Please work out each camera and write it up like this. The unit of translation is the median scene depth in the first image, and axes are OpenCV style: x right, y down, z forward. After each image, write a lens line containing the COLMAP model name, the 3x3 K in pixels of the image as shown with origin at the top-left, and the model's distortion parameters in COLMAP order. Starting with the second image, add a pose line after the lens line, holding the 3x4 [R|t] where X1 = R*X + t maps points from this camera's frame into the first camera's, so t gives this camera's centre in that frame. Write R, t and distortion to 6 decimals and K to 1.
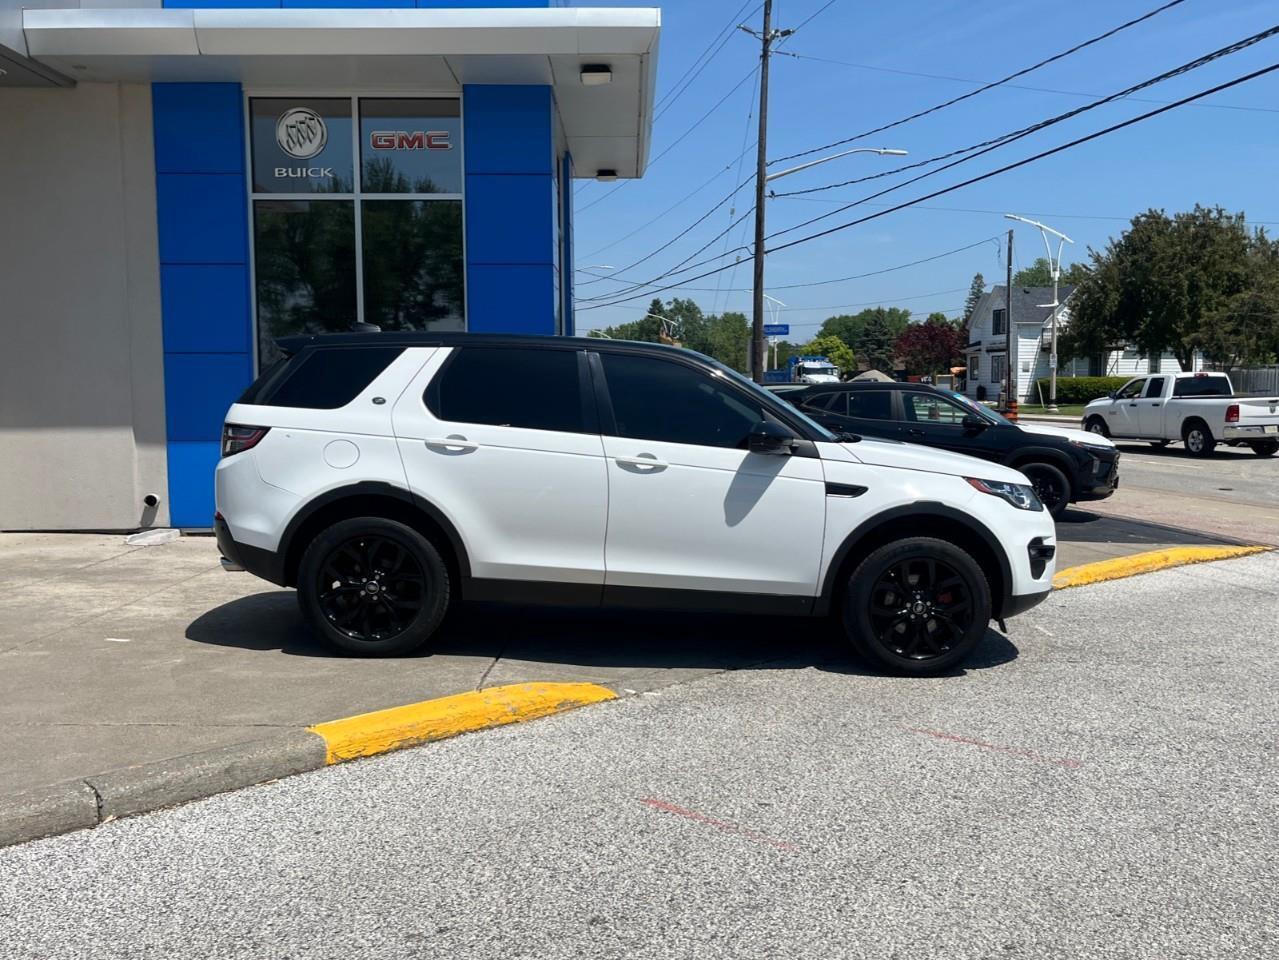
lens RADIAL K [[1163.4, 0, 639.5], [0, 1163.4, 480.0], [0, 0, 1]] dist [0.055057, -0.085206]
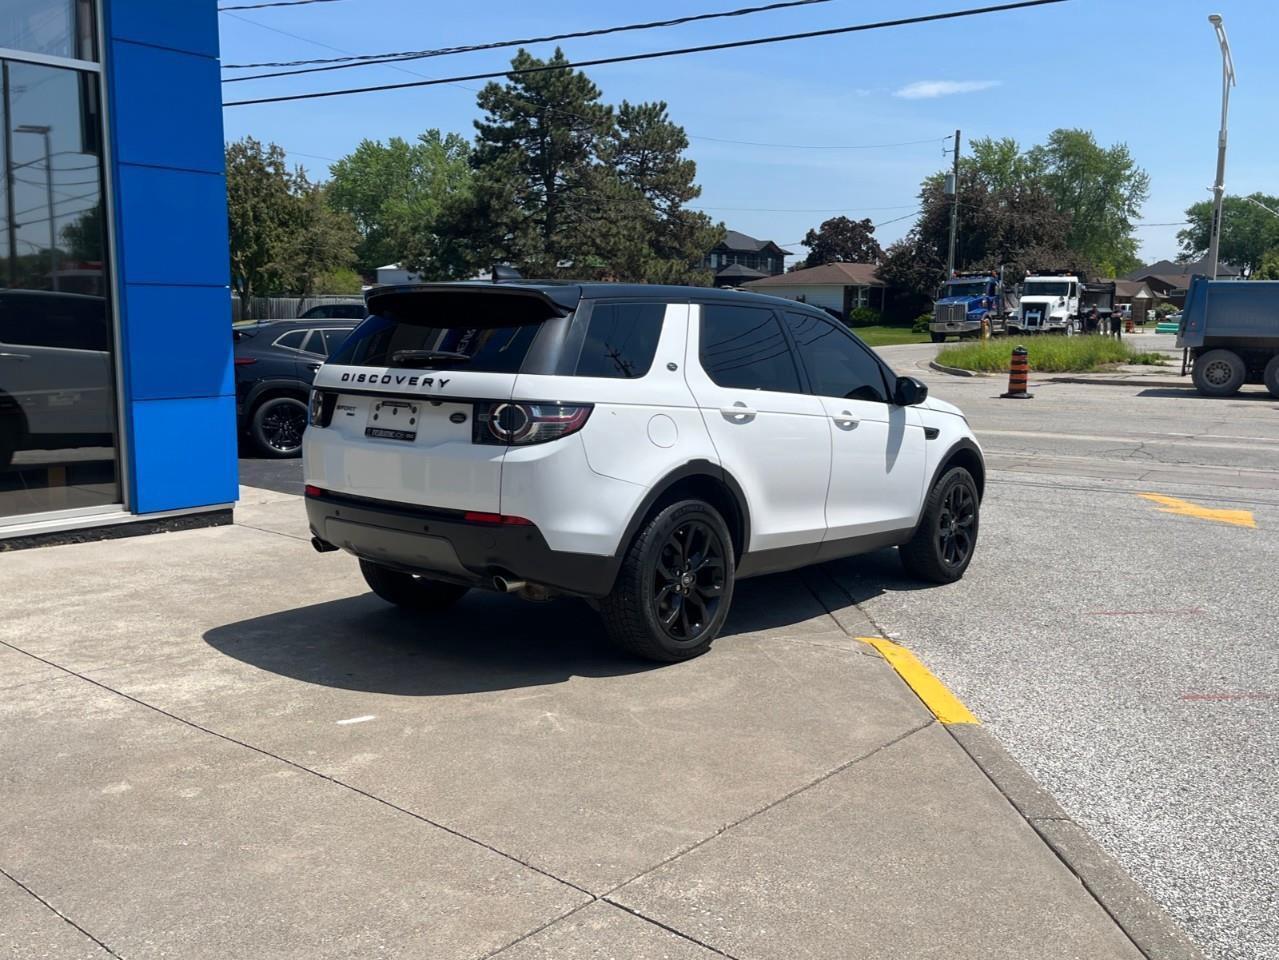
lens RADIAL K [[1163.1, 0, 650.3], [0, 1163.1, 479.2], [0, 0, 1]] dist [0.035145, -0.019272]
pose [[0.656957, -0.096798, 0.747688, -0.884777], [0.048012, 0.995082, 0.086640, -0.060056], [-0.752398, -0.021021, 0.658374, 0.439949]]
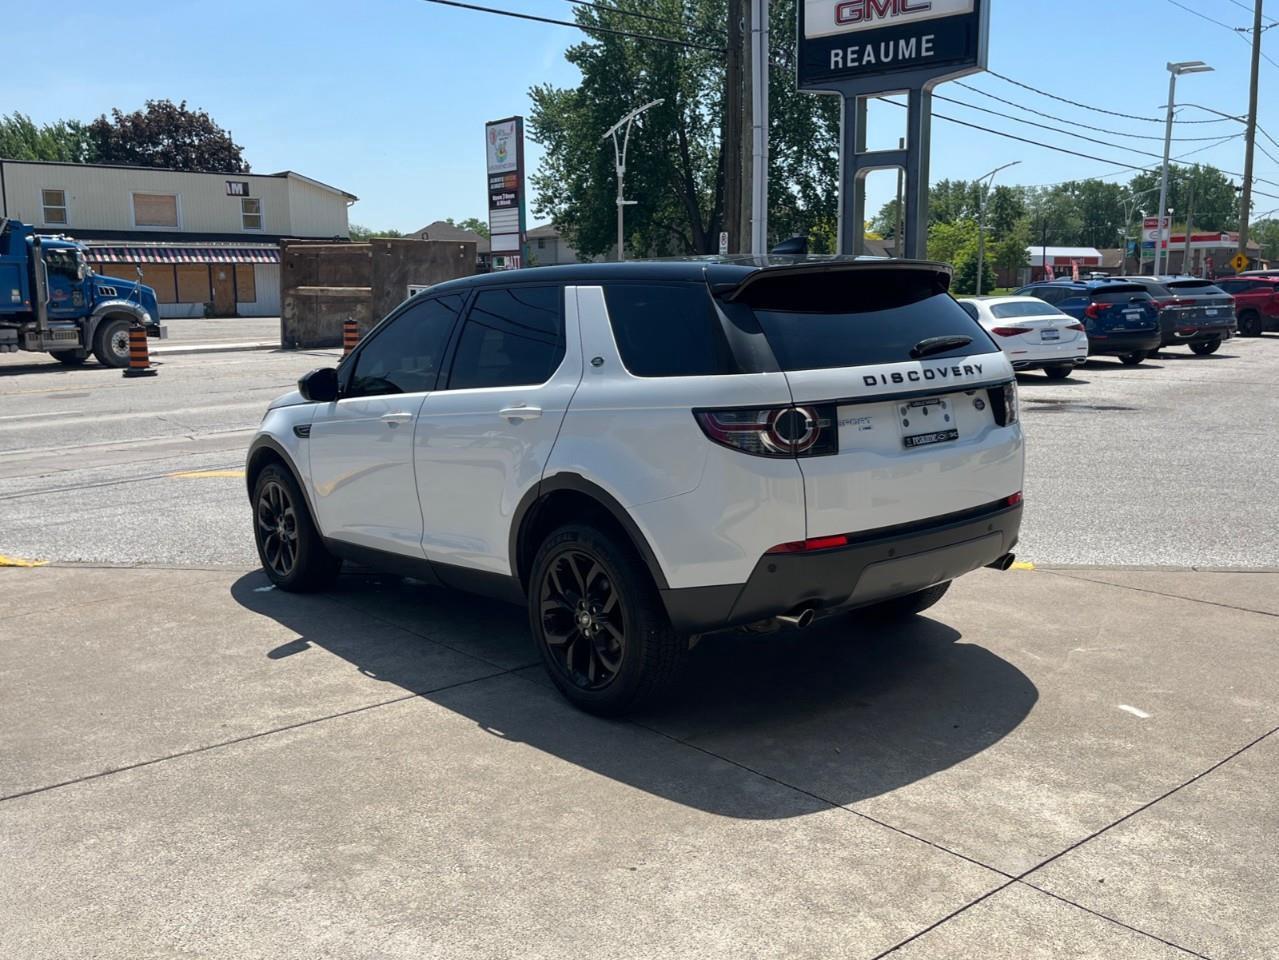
lens RADIAL K [[1163.1, 0, 650.3], [0, 1163.1, 479.2], [0, 0, 1]] dist [0.035145, -0.019272]
pose [[-0.617928, -0.120737, 0.776909, -0.829322], [0.074955, 0.974592, 0.211075, -0.167027], [-0.782654, 0.188662, -0.593178, 1.688436]]
